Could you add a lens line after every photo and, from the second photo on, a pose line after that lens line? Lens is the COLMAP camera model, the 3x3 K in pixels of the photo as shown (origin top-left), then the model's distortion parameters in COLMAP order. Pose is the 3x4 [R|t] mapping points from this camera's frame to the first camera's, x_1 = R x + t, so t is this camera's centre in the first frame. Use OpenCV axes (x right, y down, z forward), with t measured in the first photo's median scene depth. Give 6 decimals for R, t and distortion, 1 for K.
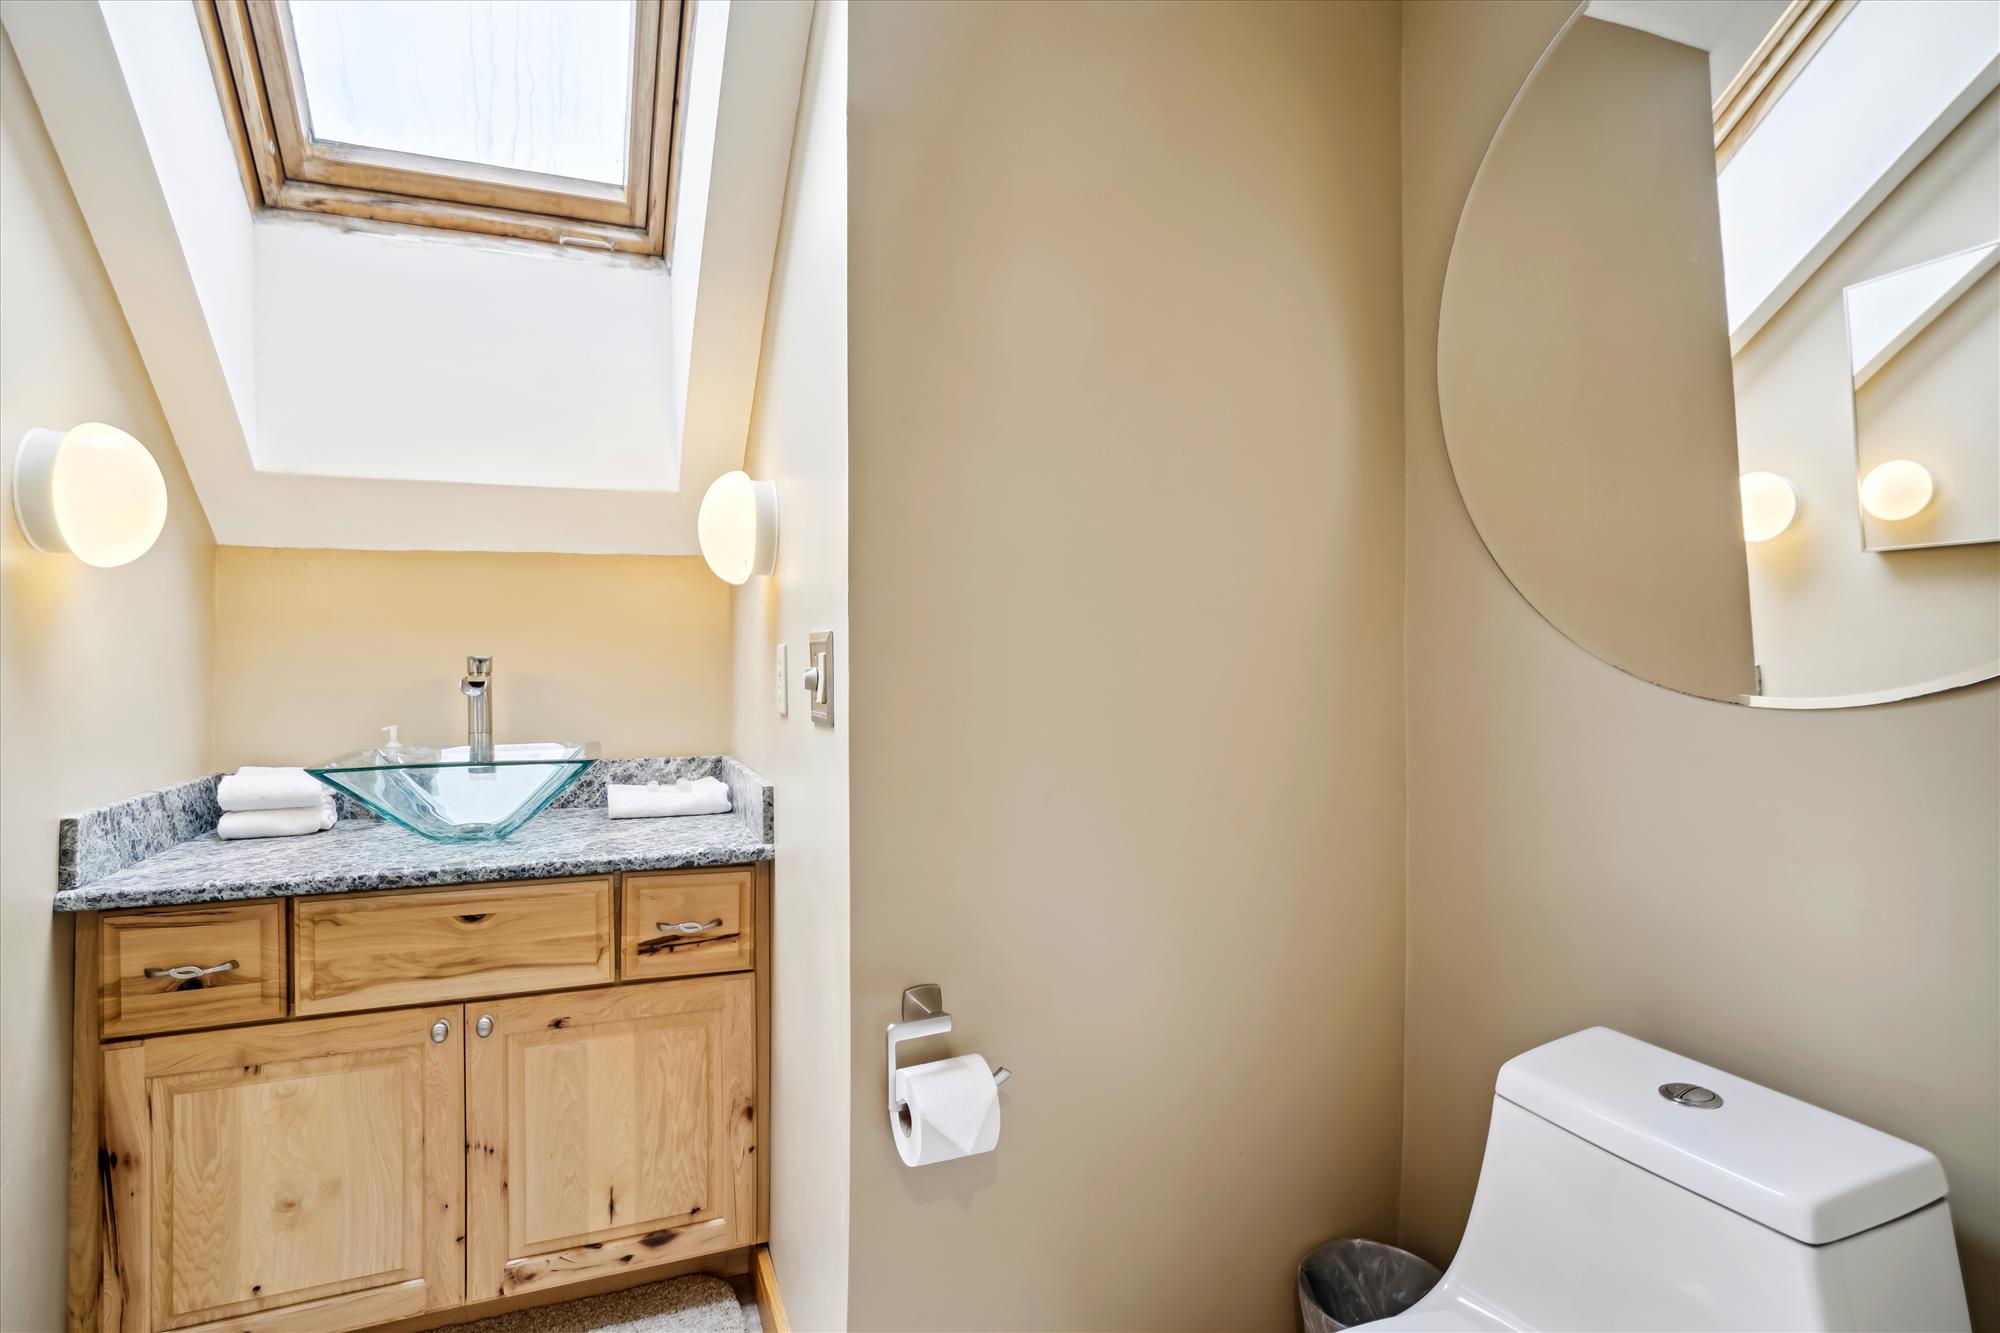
lens RADIAL K [[1033.0, 0, 992.2], [0, 1033.0, 695.2], [0, 0, 1]] dist [0.214743, 0.000565]
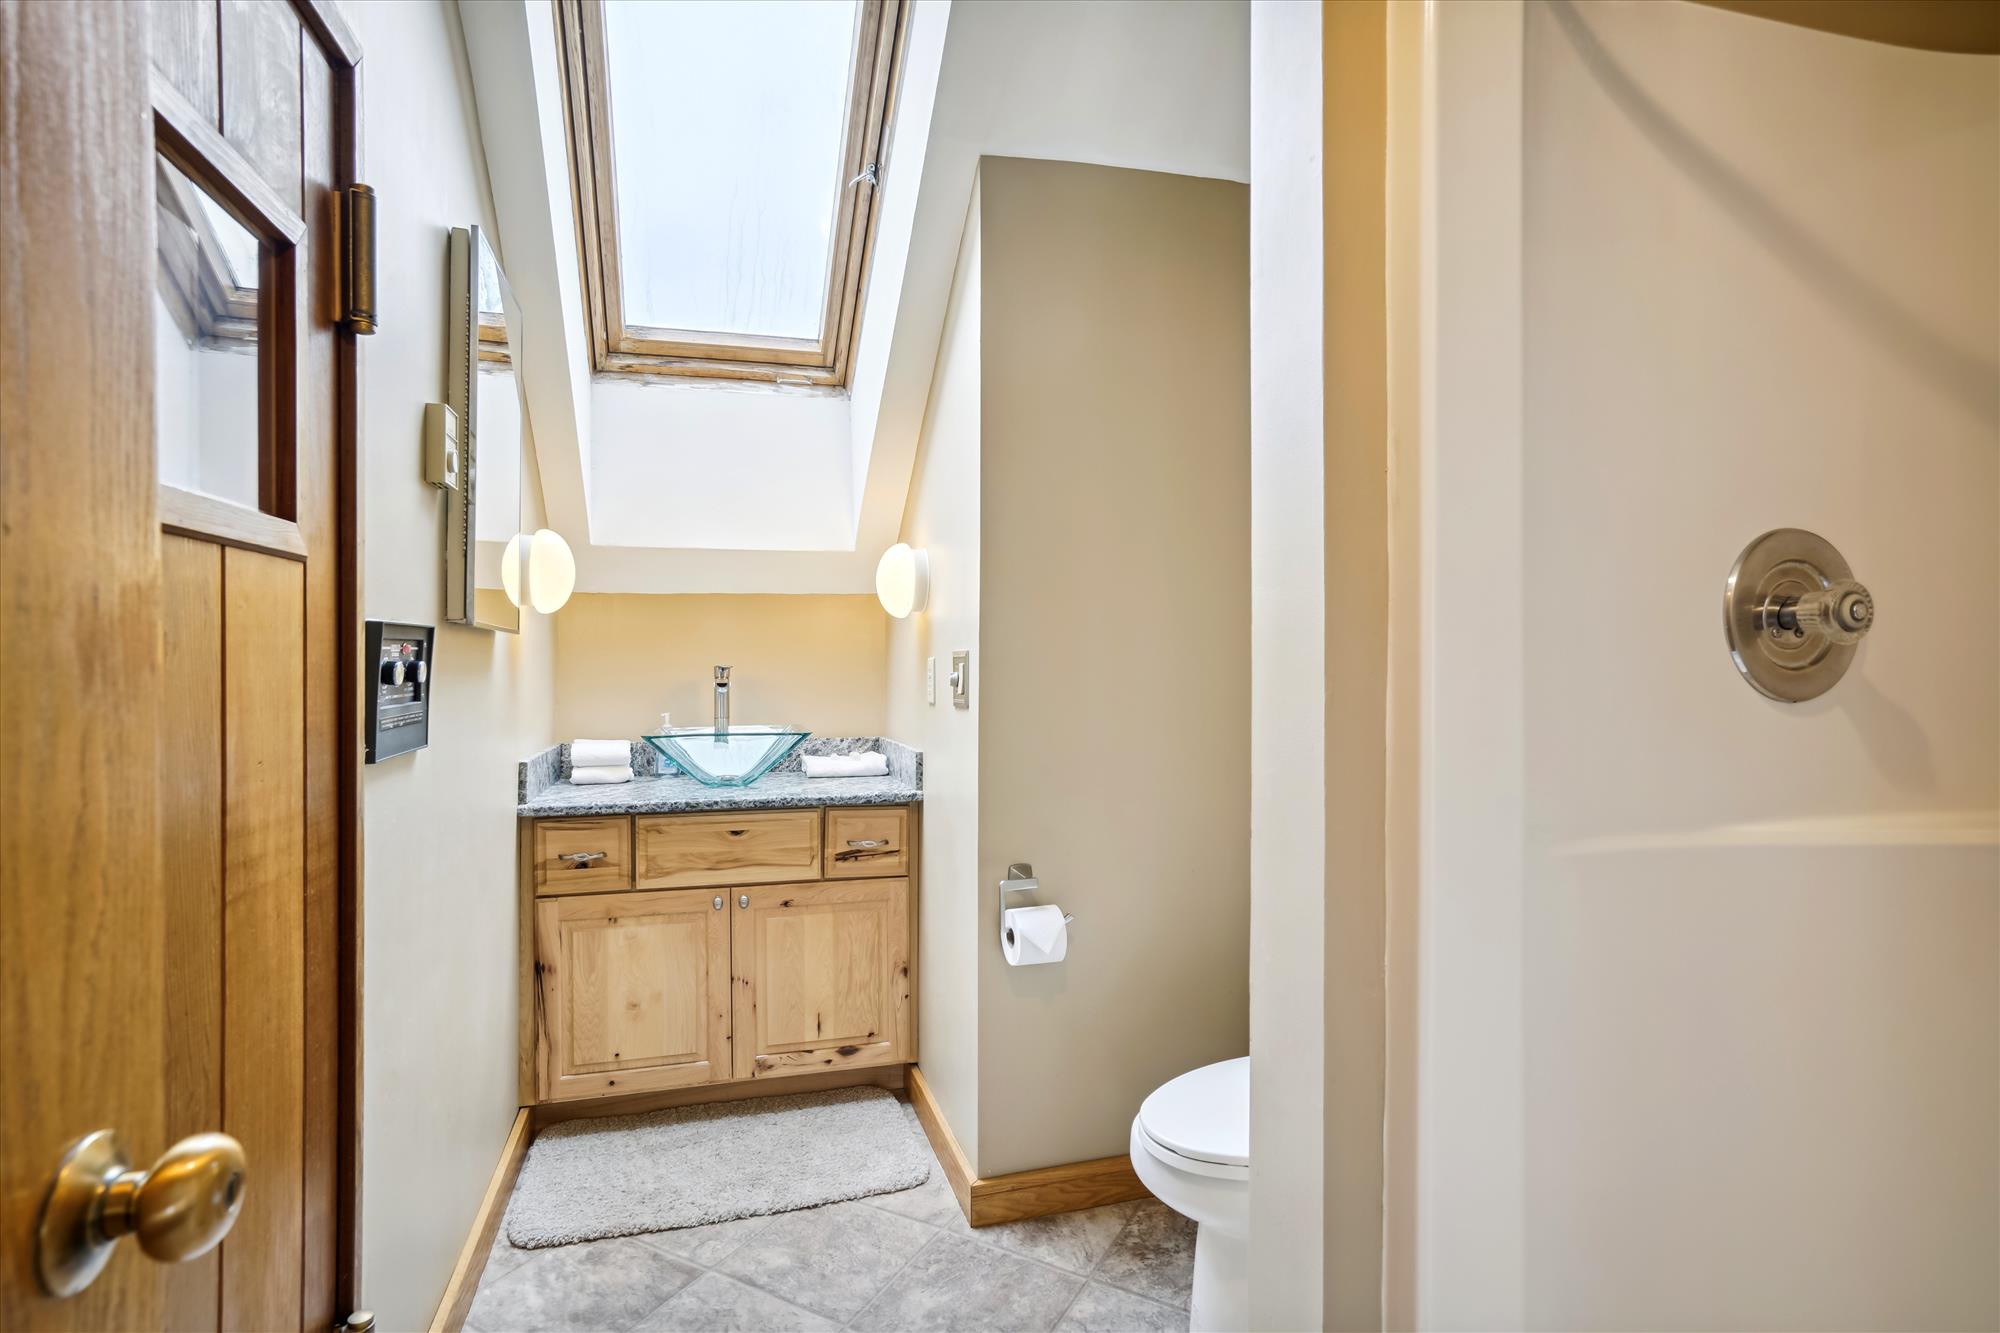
lens RADIAL K [[1009.8, 0, 1000.0], [0, 1009.8, 666.5], [0, 0, 1]] dist [-0.051525, 0.027413]
pose [[0.996149, 0.004937, -0.087541, 0.024637], [-0.008298, 0.999240, -0.038078, 0.016046], [0.087286, 0.038658, 0.995433, -0.383182]]
